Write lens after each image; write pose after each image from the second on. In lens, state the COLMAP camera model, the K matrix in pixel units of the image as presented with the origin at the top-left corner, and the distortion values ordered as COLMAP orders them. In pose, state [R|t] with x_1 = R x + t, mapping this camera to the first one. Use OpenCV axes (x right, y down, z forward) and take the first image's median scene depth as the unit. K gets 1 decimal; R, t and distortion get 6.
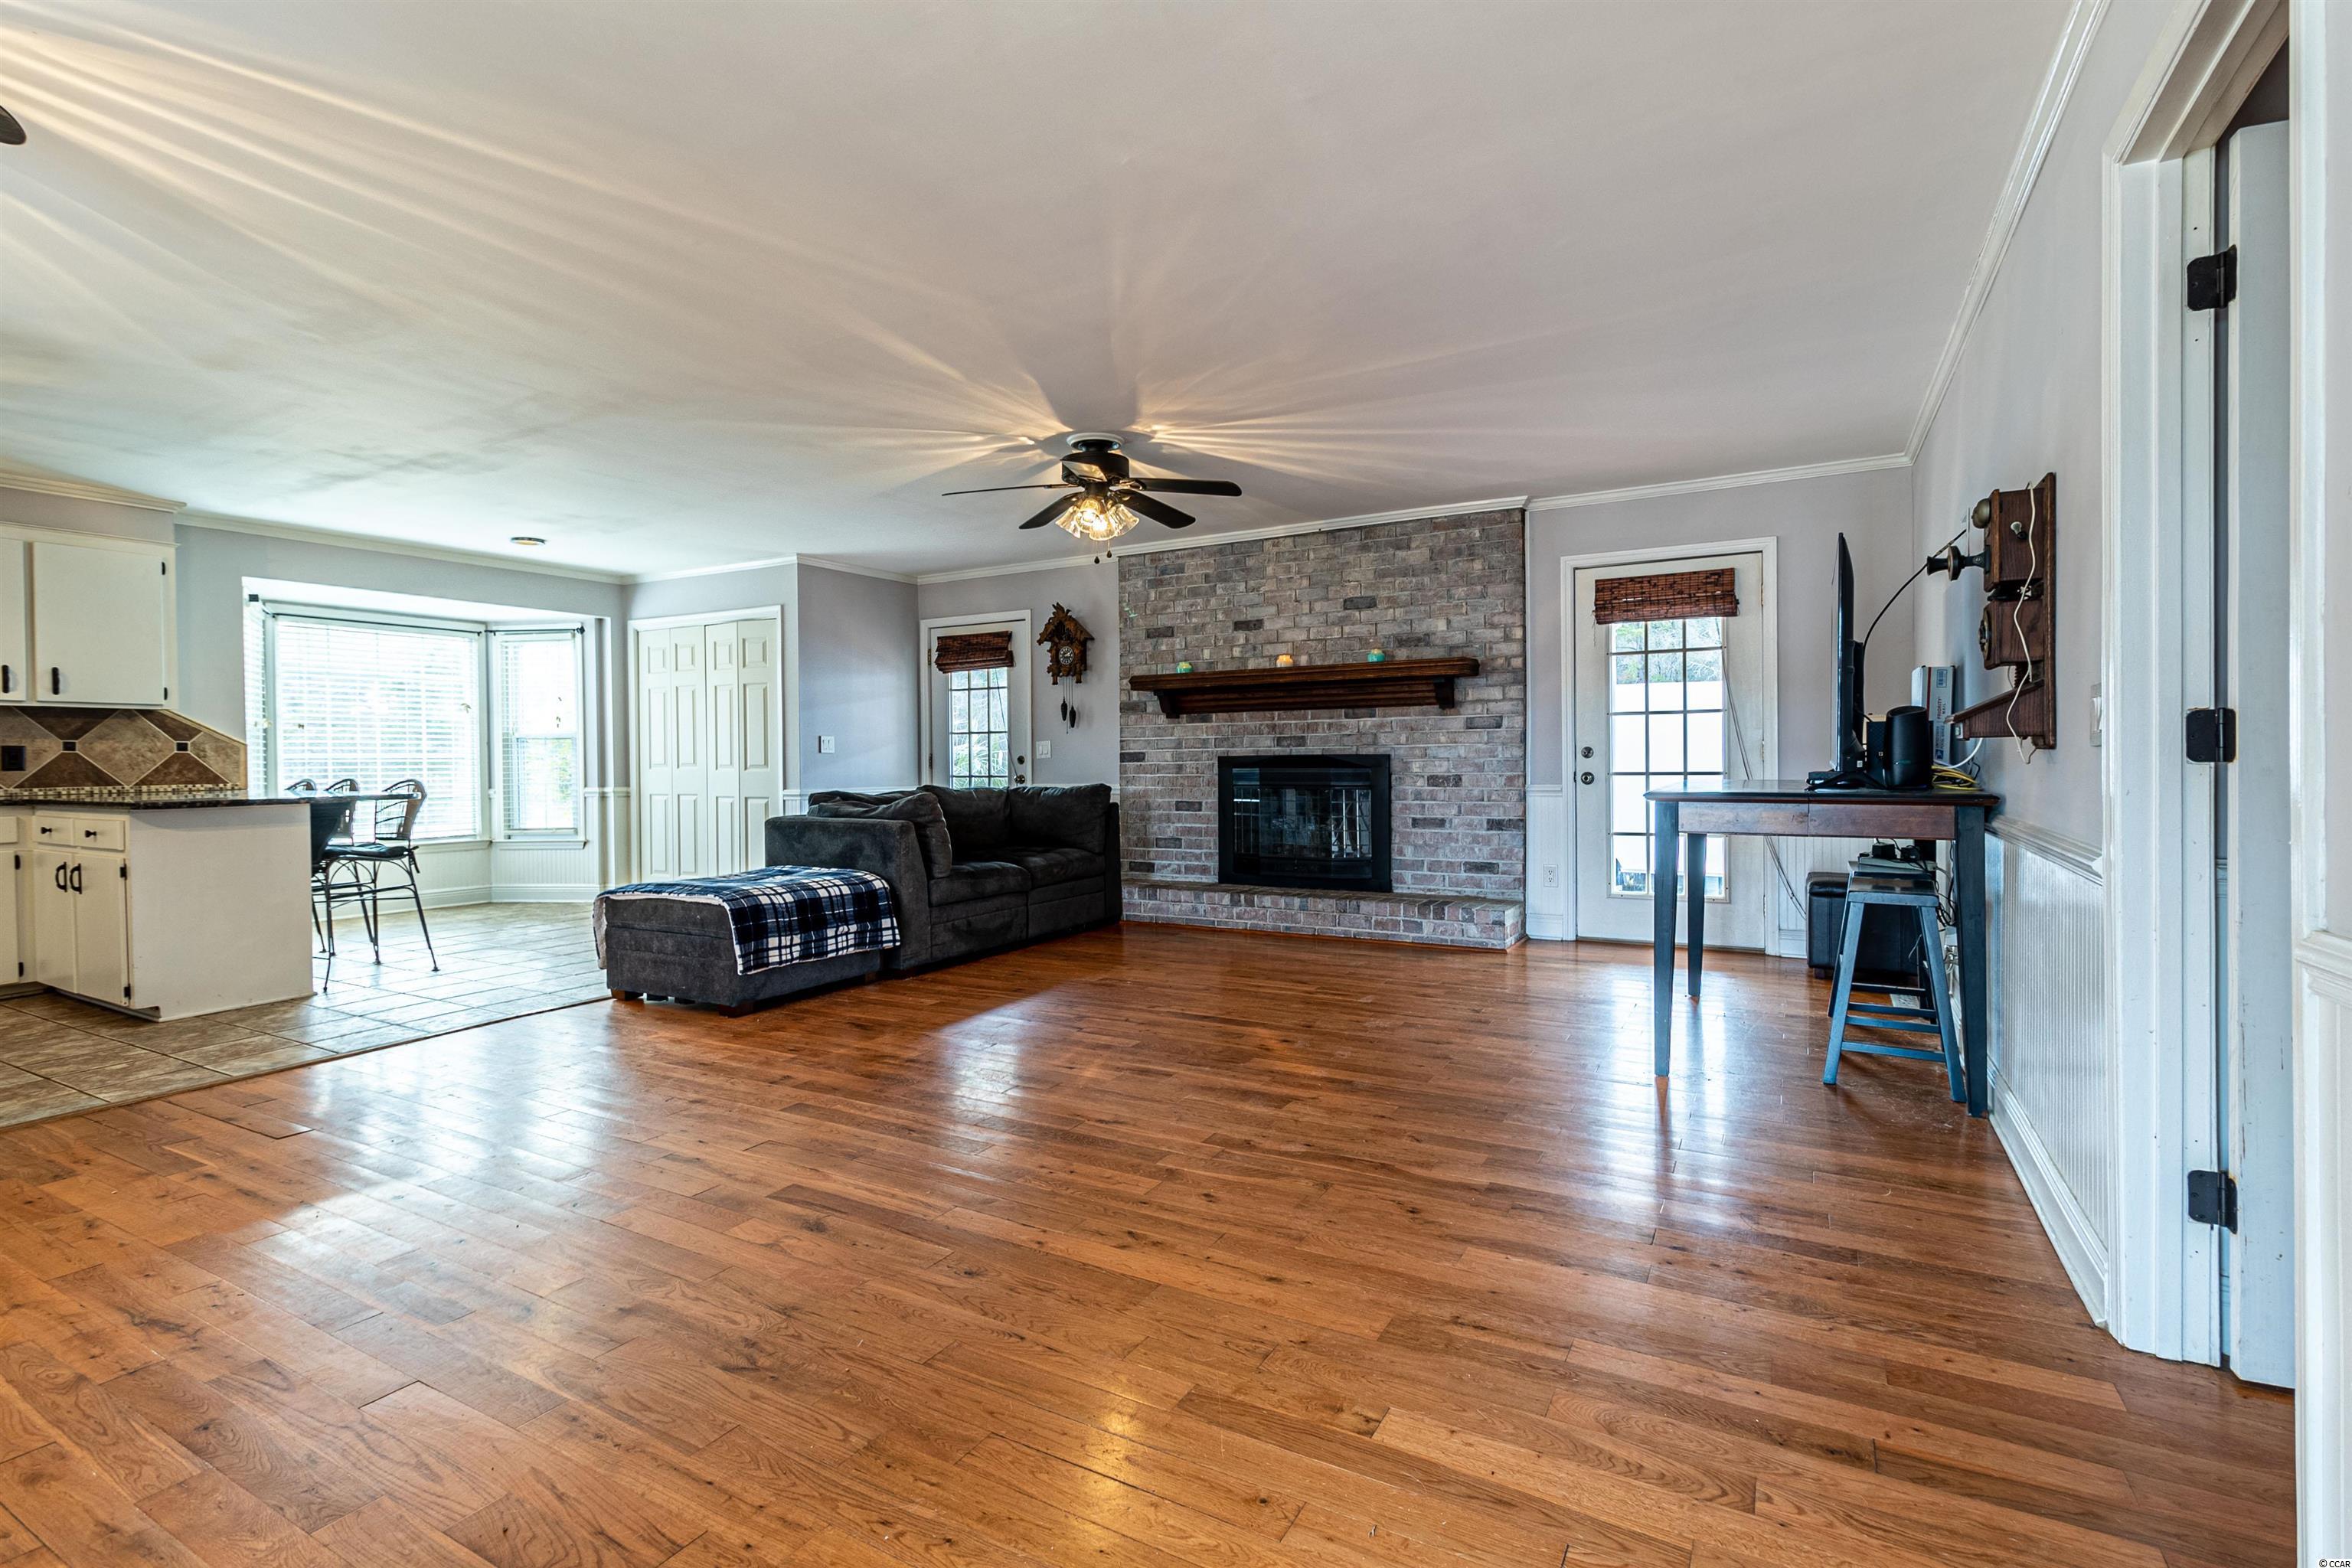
lens RADIAL K [[1081.7, 0, 1178.8], [0, 1081.7, 770.9], [0, 0, 1]] dist [0.001438, 0.000969]
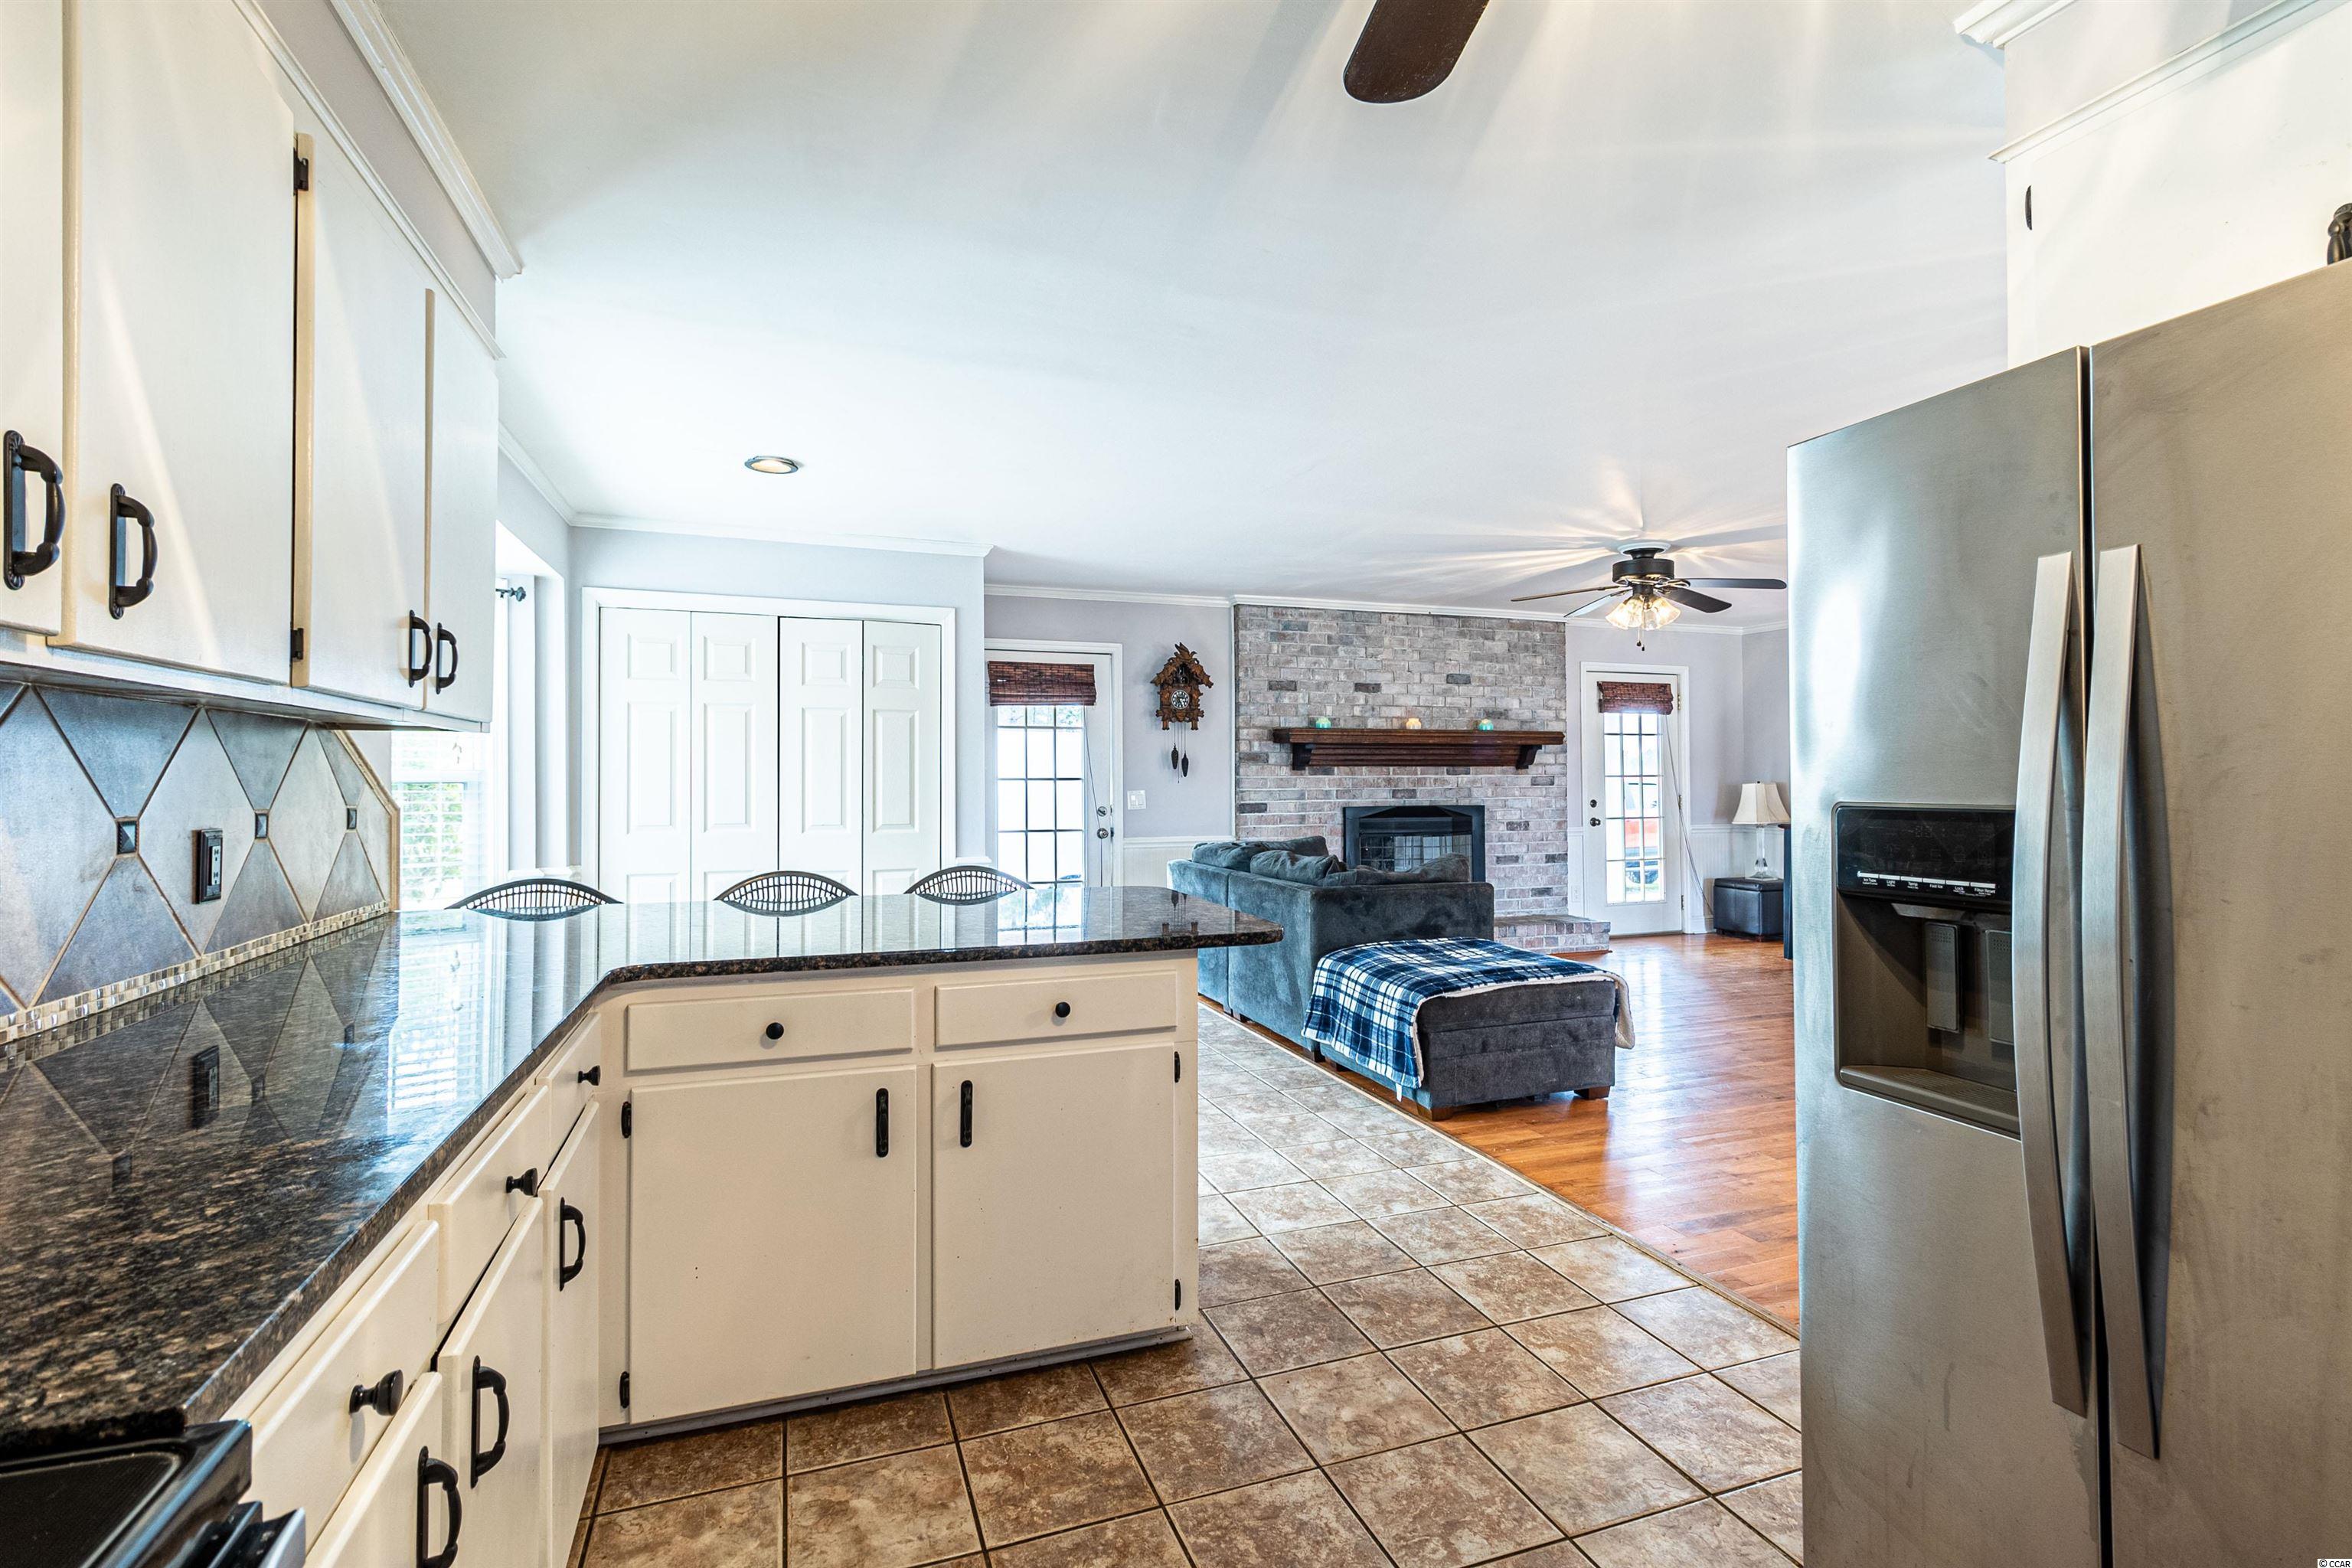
lens RADIAL K [[1081.7, 0, 1195.6], [0, 1081.7, 769.7], [0, 0, 1]] dist [0.001438, 0.000969]
pose [[0.648625, 0.015569, 0.760949, -0.969658], [0.005294, 0.999674, -0.024965, -0.026995], [-0.761090, 0.020221, 0.648331, 0.460489]]
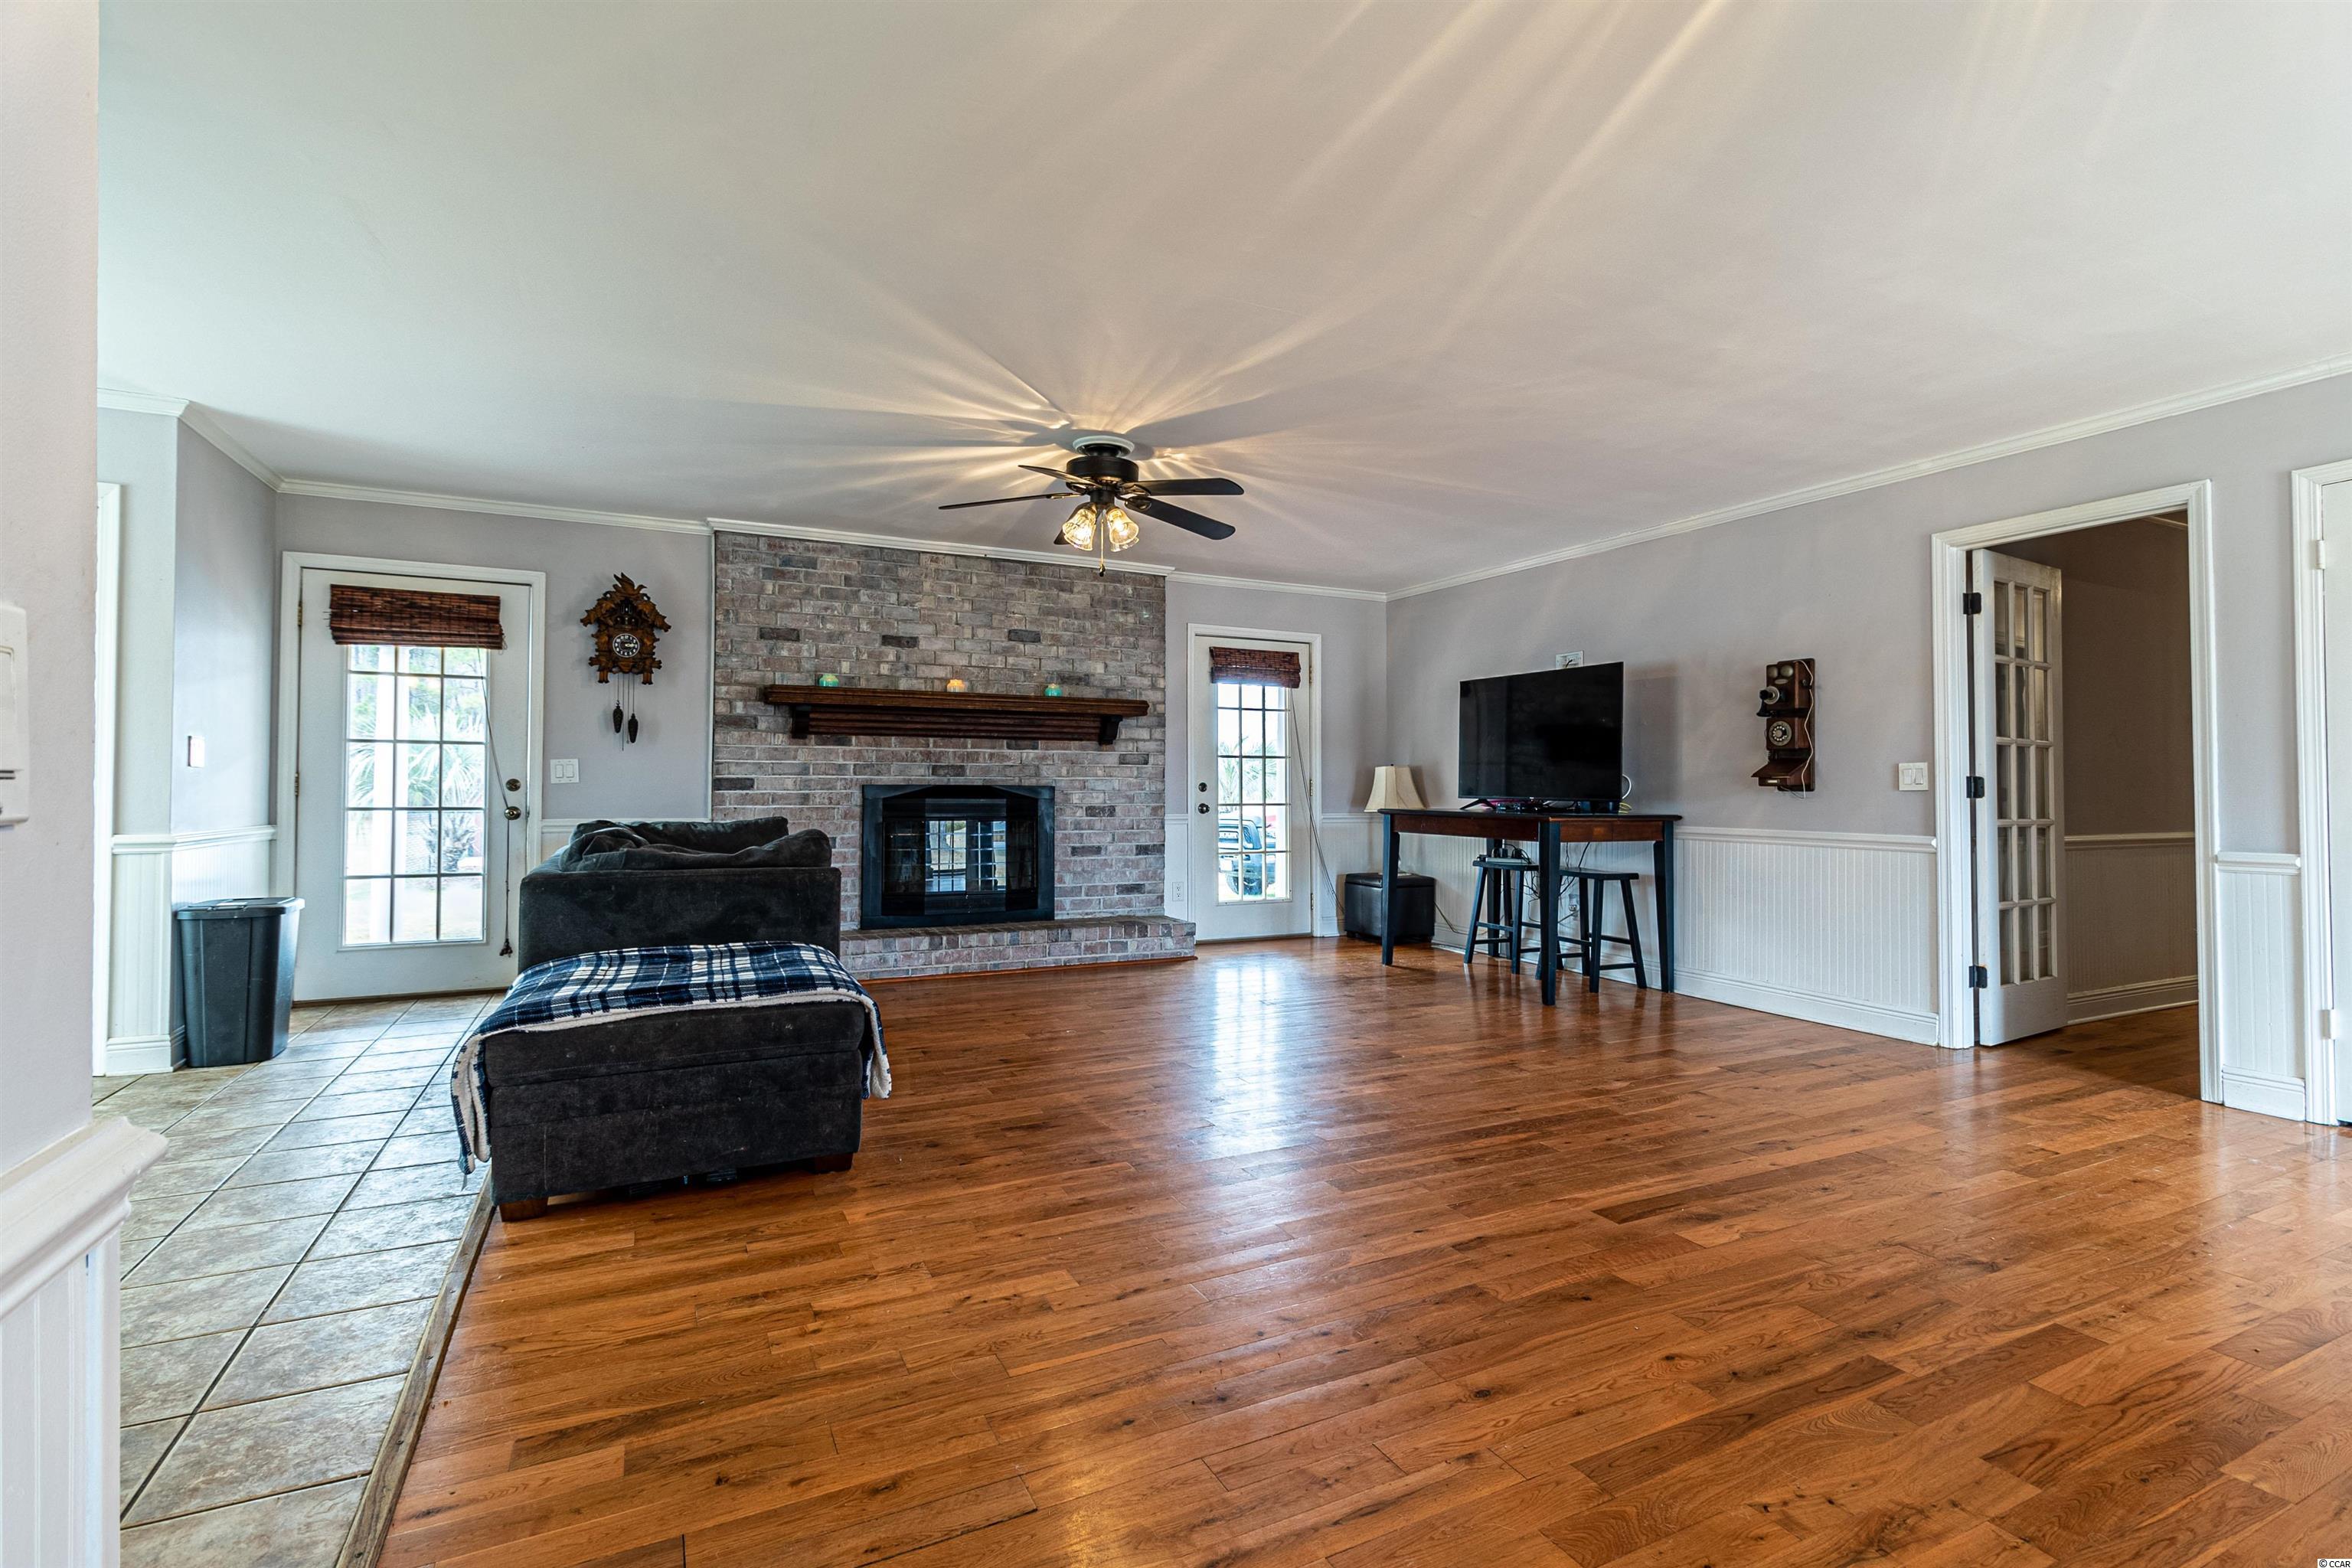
lens RADIAL K [[1081.7, 0, 1192.7], [0, 1081.7, 766.2], [0, 0, 1]] dist [0.001438, 0.000969]
pose [[0.558554, 0.031159, 0.828883, -0.600304], [-0.000500, 0.999307, -0.037228, 0.004320], [-0.829468, 0.020380, 0.558182, 0.317818]]
